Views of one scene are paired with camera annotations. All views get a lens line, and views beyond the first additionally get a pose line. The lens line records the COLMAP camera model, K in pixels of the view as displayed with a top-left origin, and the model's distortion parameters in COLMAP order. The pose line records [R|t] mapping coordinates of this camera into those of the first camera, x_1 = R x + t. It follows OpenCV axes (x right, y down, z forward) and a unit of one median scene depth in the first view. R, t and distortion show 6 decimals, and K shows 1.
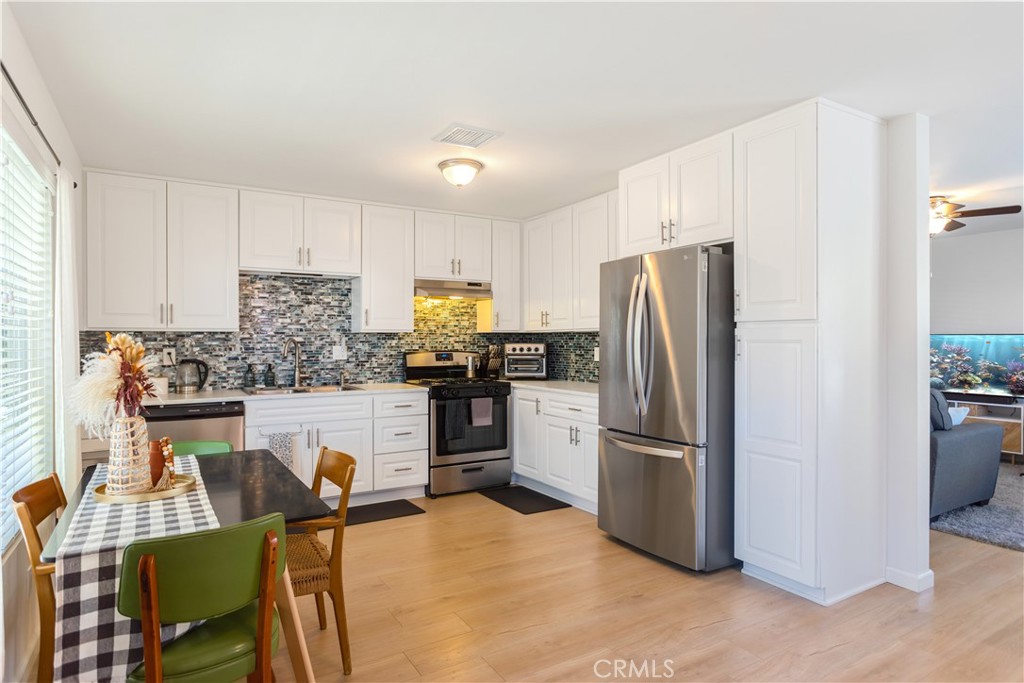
lens RADIAL K [[575.1, 0, 512.0], [0, 575.1, 341.5], [0, 0, 1]] dist [-0.013645, 0.000591]
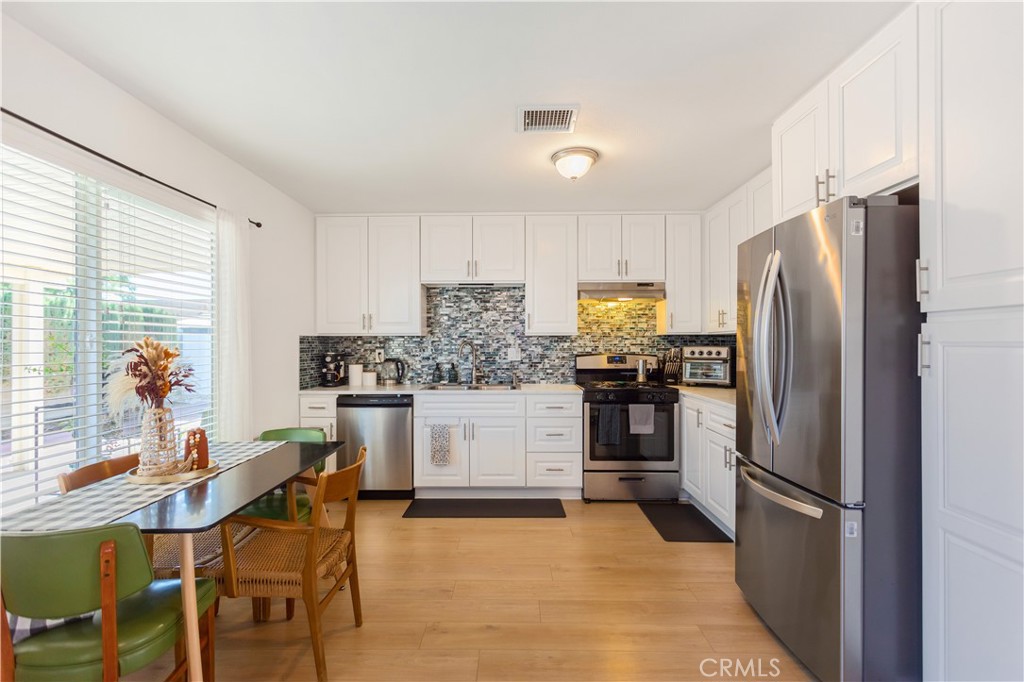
lens RADIAL K [[486.9, 0, 509.9], [0, 486.9, 341.2], [0, 0, 1]] dist [0.000836, 0.000940]
pose [[0.850263, -0.002029, -0.526355, 0.186162], [-0.000926, 0.999985, -0.005350, -0.000405], [0.526358, 0.005037, 0.850248, 0.210574]]
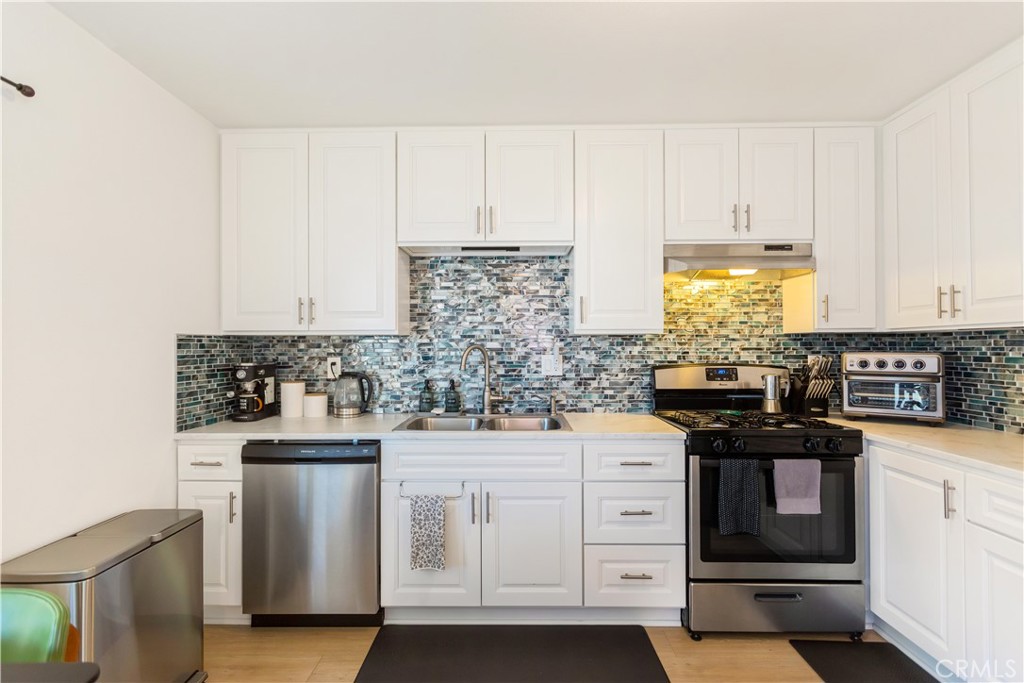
lens RADIAL K [[486.9, 0, 509.9], [0, 486.9, 341.7], [0, 0, 1]] dist [0.000836, 0.000940]
pose [[0.847070, -0.004648, -0.531461, -0.038373], [-0.000106, 0.999960, -0.008916, -0.002740], [0.531481, 0.007609, 0.847036, 0.500280]]
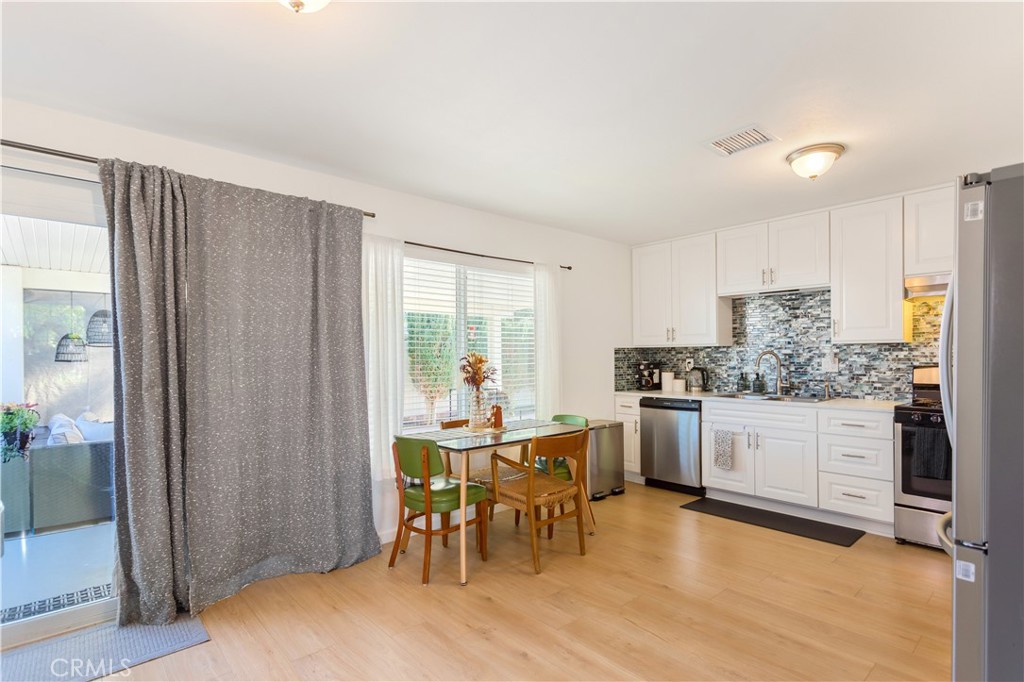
lens RADIAL K [[503.5, 0, 510.8], [0, 503.5, 355.4], [0, 0, 1]] dist [-0.000971, -0.000287]
pose [[0.184341, 0.000060, -0.982862, 0.456743], [0.004207, 0.999991, 0.000850, 0.000379], [0.982853, -0.004291, 0.184339, 0.310804]]
